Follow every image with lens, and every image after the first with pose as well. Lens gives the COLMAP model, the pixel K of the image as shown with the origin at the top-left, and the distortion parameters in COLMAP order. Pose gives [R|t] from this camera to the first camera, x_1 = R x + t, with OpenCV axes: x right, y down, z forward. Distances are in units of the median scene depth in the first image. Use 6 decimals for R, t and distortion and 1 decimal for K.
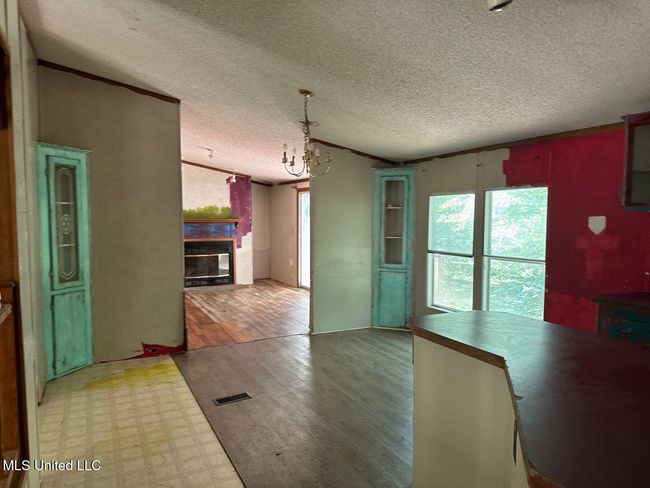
lens RADIAL K [[451.0, 0, 321.5], [0, 451.0, 246.3], [0, 0, 1]] dist [0.112912, -0.163228]
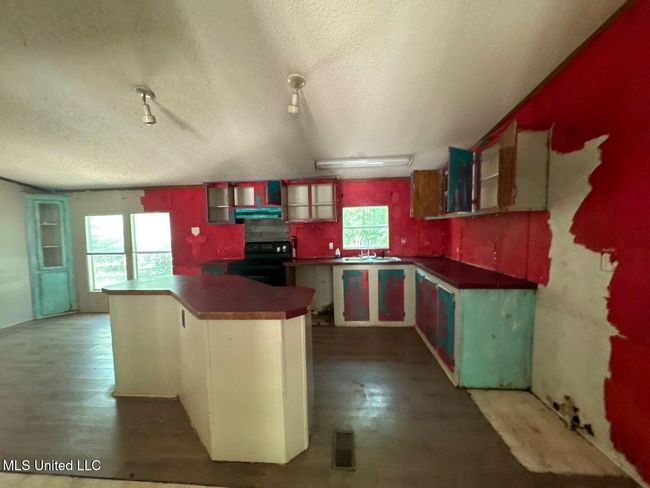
lens RADIAL K [[258.7, 0, 325.0], [0, 258.7, 244.0], [0, 0, 1]] dist [-0.005174, 0.000513]
pose [[0.512200, -0.067024, 0.856247, -0.082415], [0.080495, 0.996308, 0.029835, 0.016548], [-0.855086, 0.053642, 0.515704, -0.084265]]
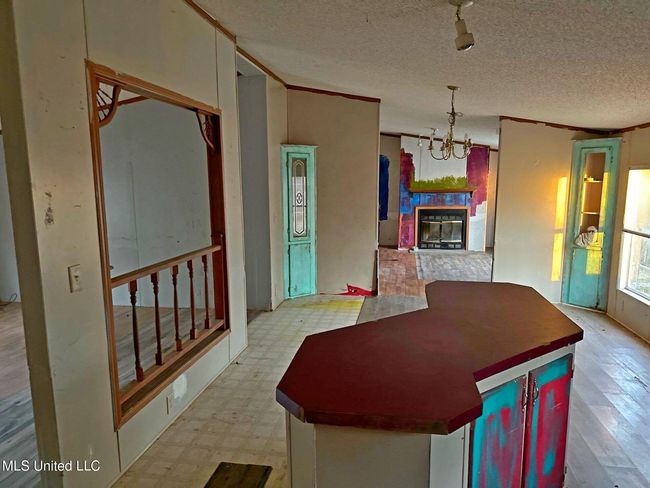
lens RADIAL K [[451.0, 0, 321.5], [0, 451.0, 246.3], [0, 0, 1]] dist [0.112912, -0.163228]
pose [[0.805853, 0.078910, -0.586834, 0.293922], [-0.031055, 0.995349, 0.091196, -0.022276], [0.591301, -0.055267, 0.804555, -0.114975]]
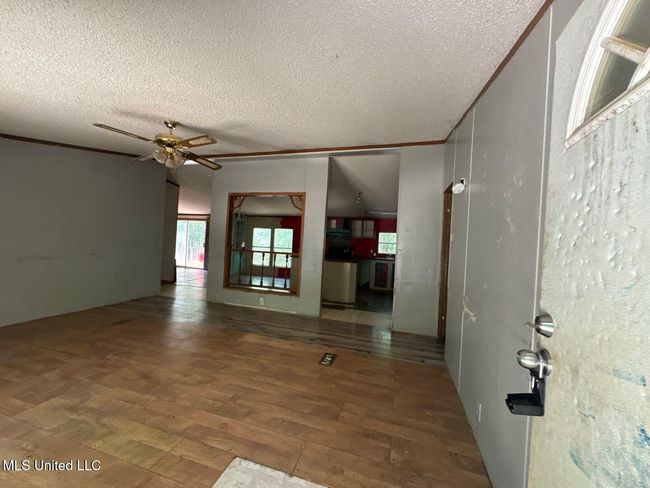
lens RADIAL K [[258.7, 0, 325.0], [0, 258.7, 244.0], [0, 0, 1]] dist [-0.005174, 0.000513]
pose [[0.681256, 0.030438, 0.731413, -0.714356], [-0.000926, 0.999170, -0.040718, 0.067192], [-0.732045, 0.027062, 0.680719, -0.538136]]
